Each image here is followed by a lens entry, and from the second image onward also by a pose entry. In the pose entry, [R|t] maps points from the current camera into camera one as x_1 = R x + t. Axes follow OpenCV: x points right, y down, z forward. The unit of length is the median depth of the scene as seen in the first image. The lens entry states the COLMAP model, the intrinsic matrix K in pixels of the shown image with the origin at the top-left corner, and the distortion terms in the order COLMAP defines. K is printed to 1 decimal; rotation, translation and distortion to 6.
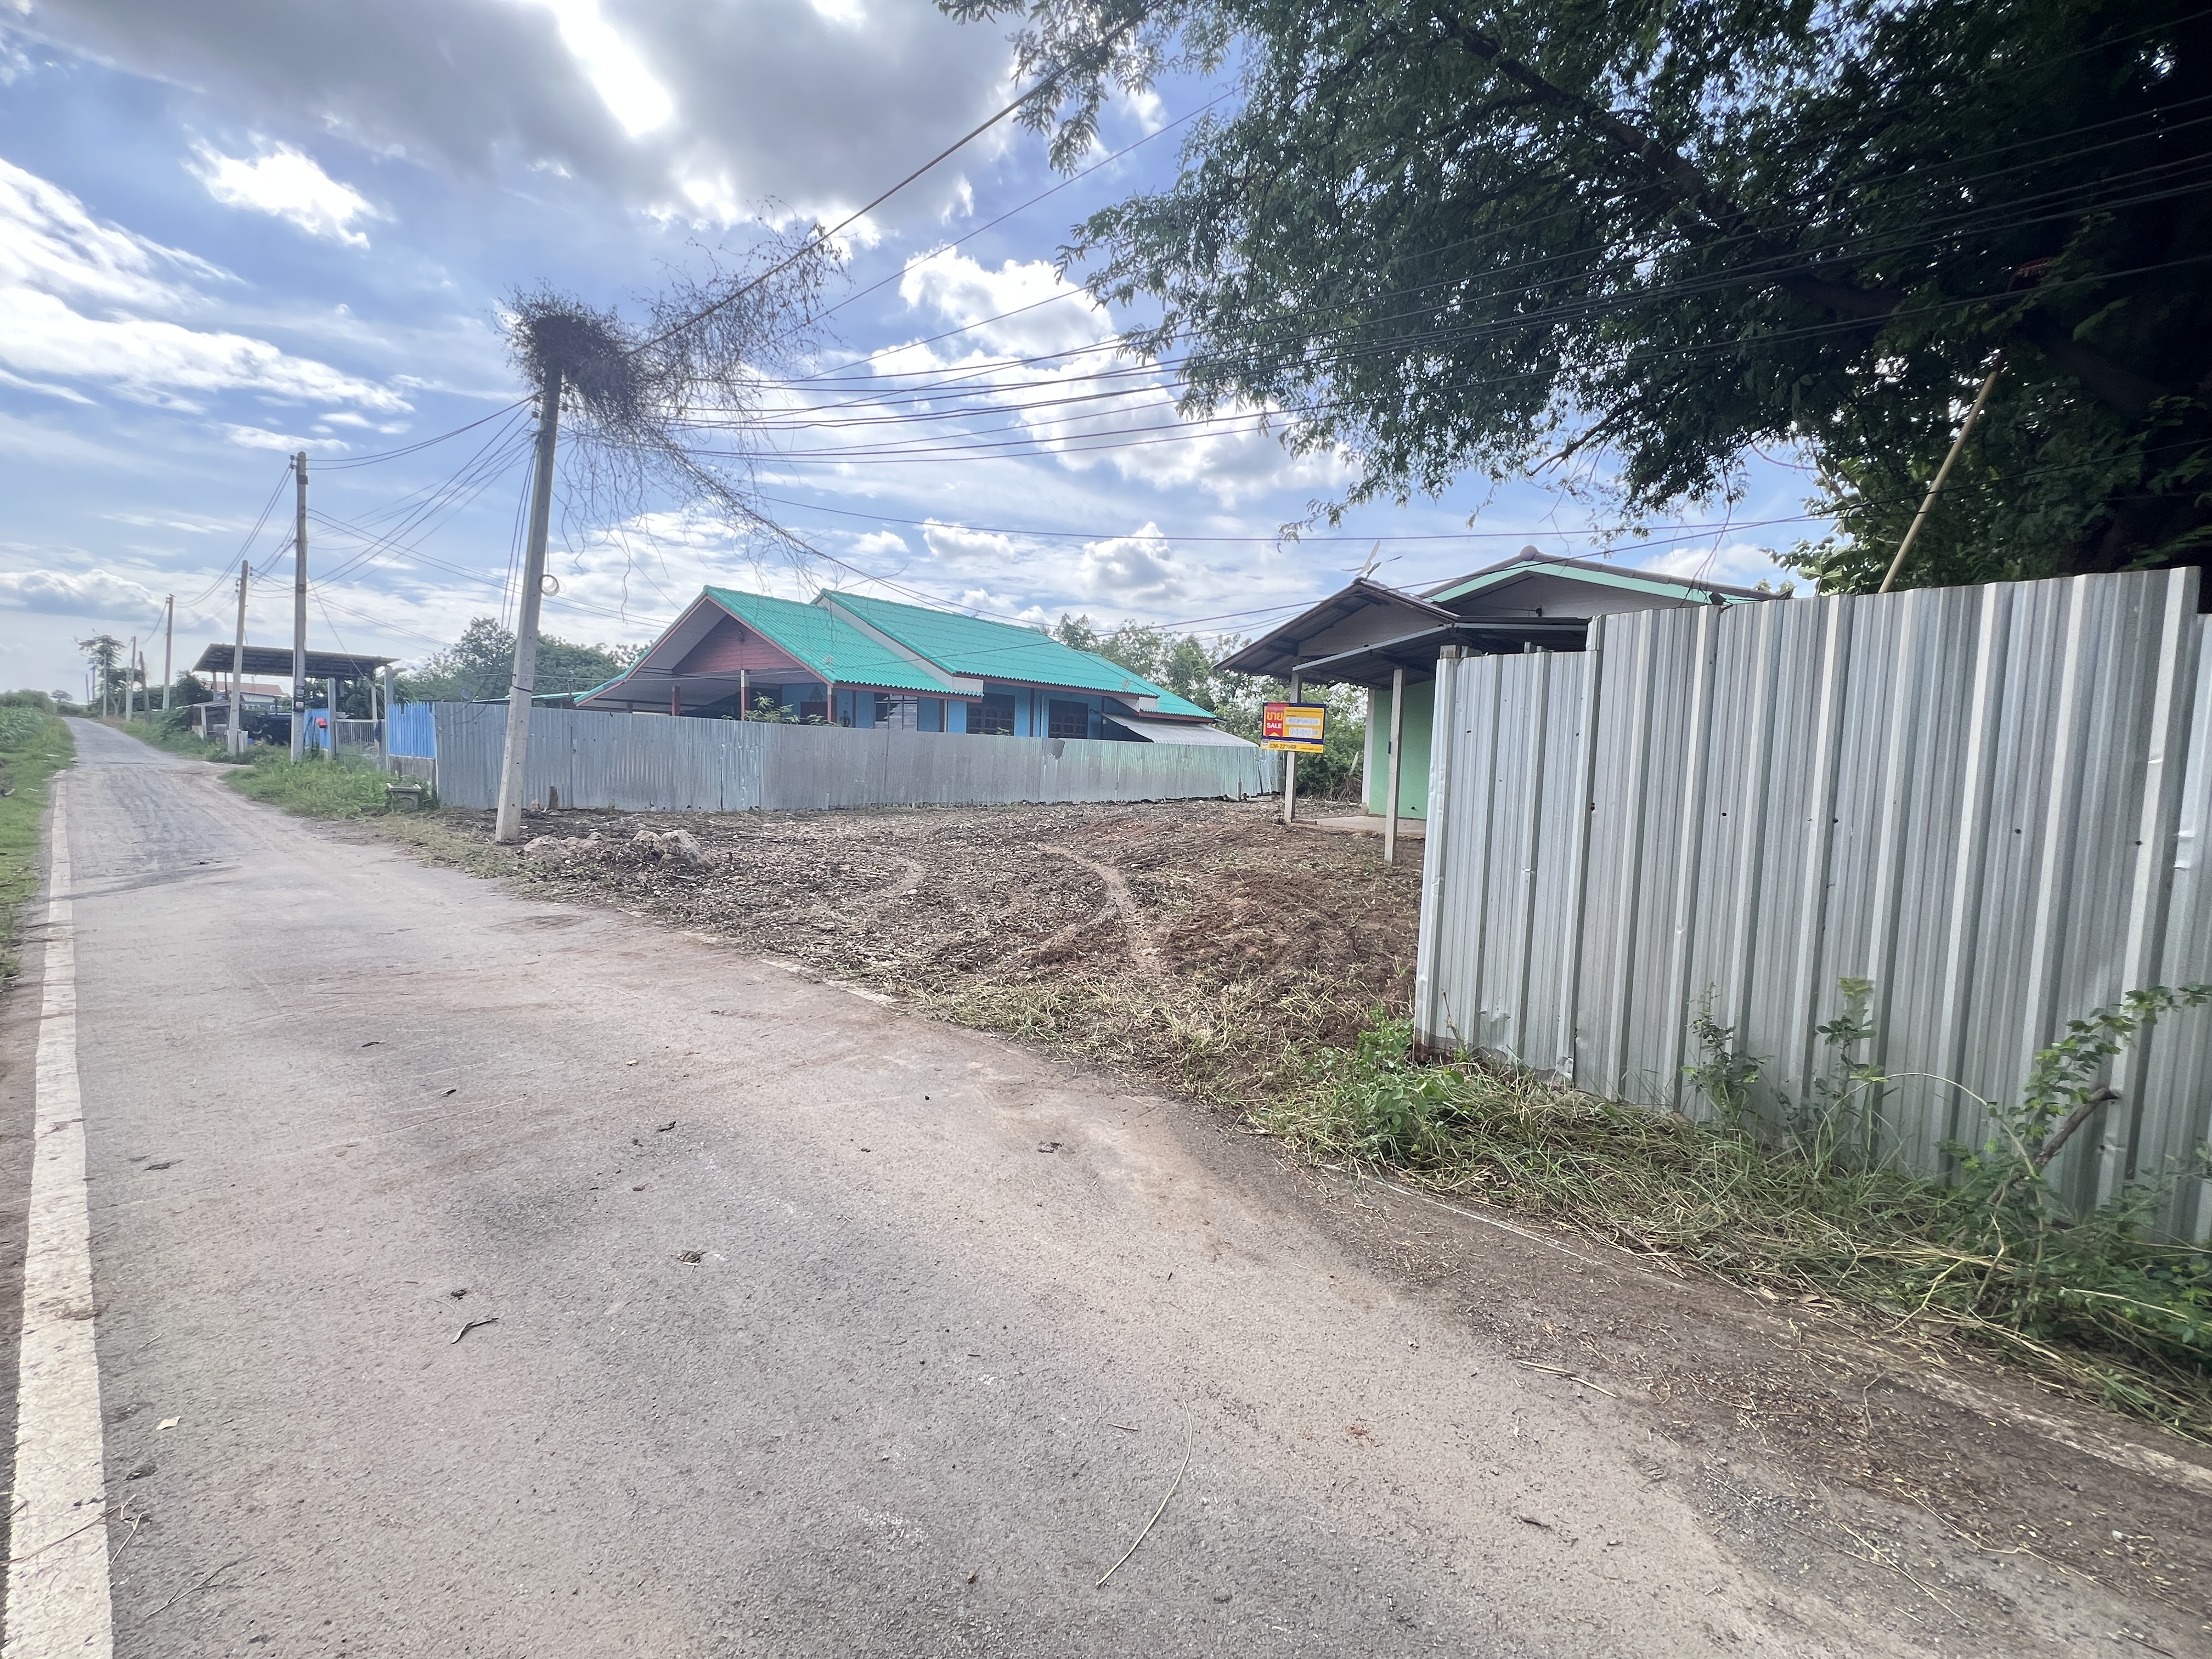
lens RADIAL K [[893.5, 0, 1106.0], [0, 893.5, 829.5], [0, 0, 1]] dist [-0.000779, -0.000013]
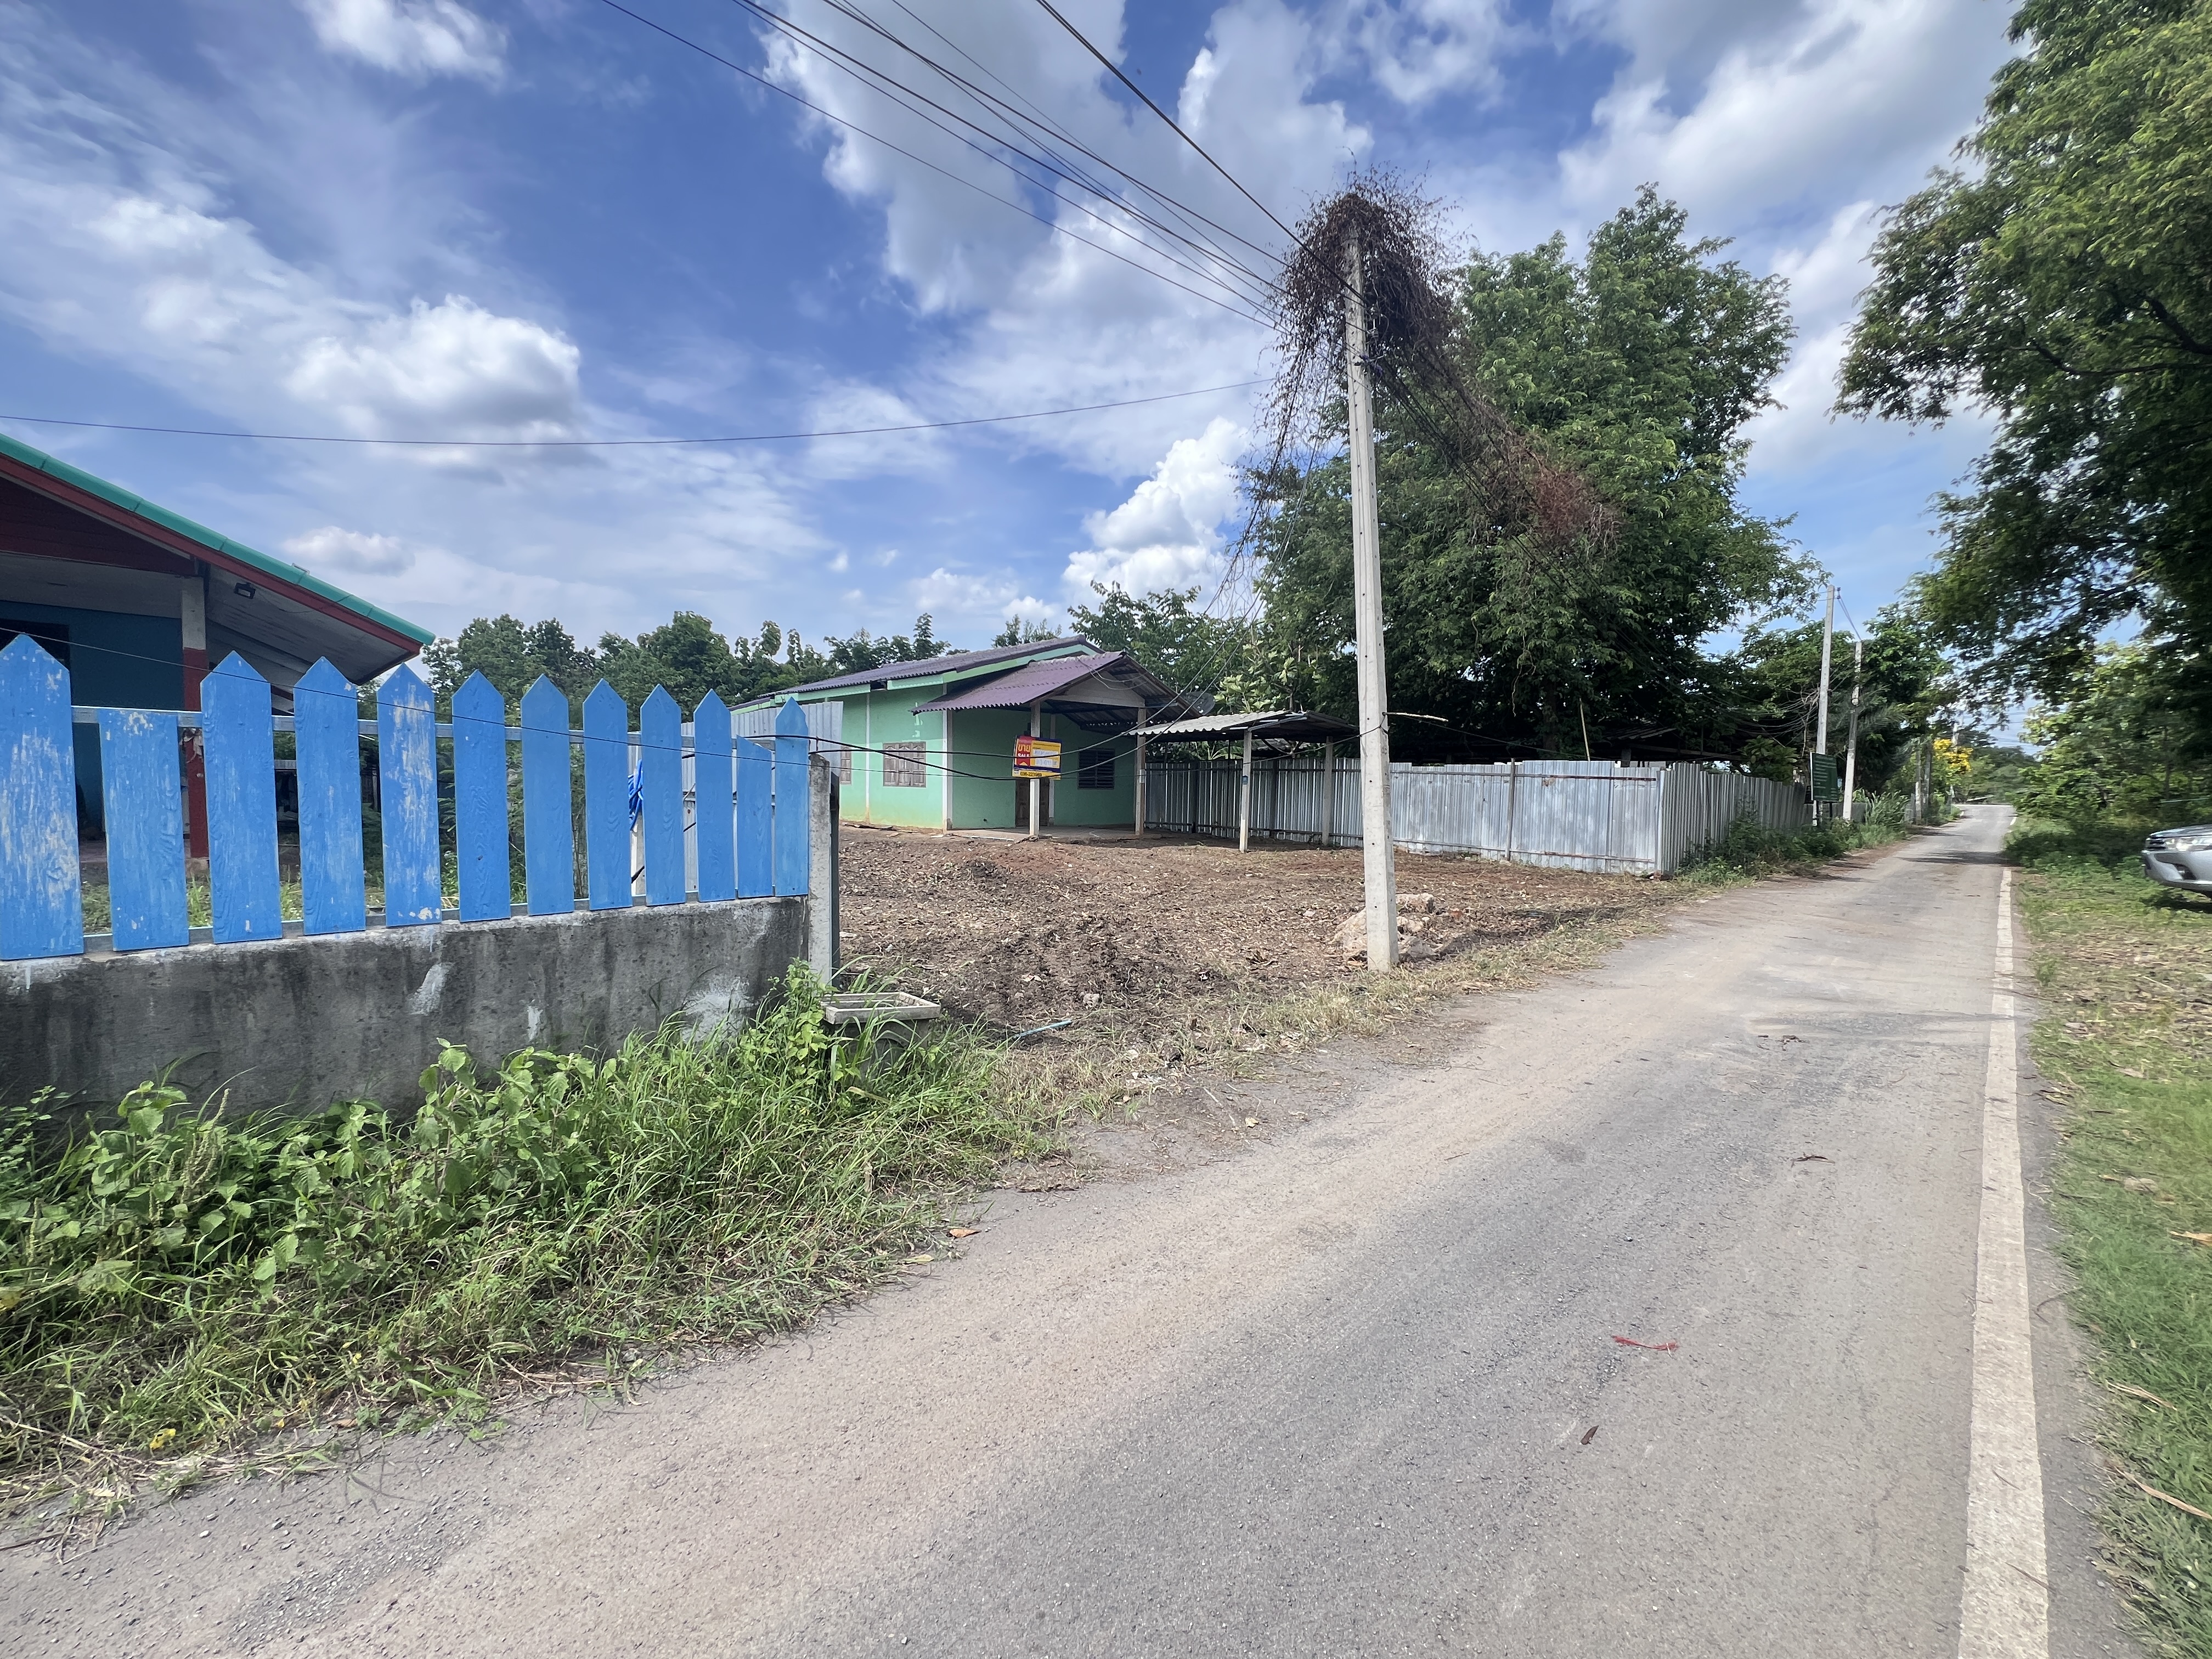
lens RADIAL K [[887.5, 0, 1106.0], [0, 887.5, 829.5], [0, 0, 1]] dist [-0.000298, 0.000141]
pose [[0.101264, -0.083630, 0.991338, -0.527046], [0.068505, 0.994681, 0.076915, -0.058270], [-0.992498, 0.060123, 0.106455, 0.442836]]
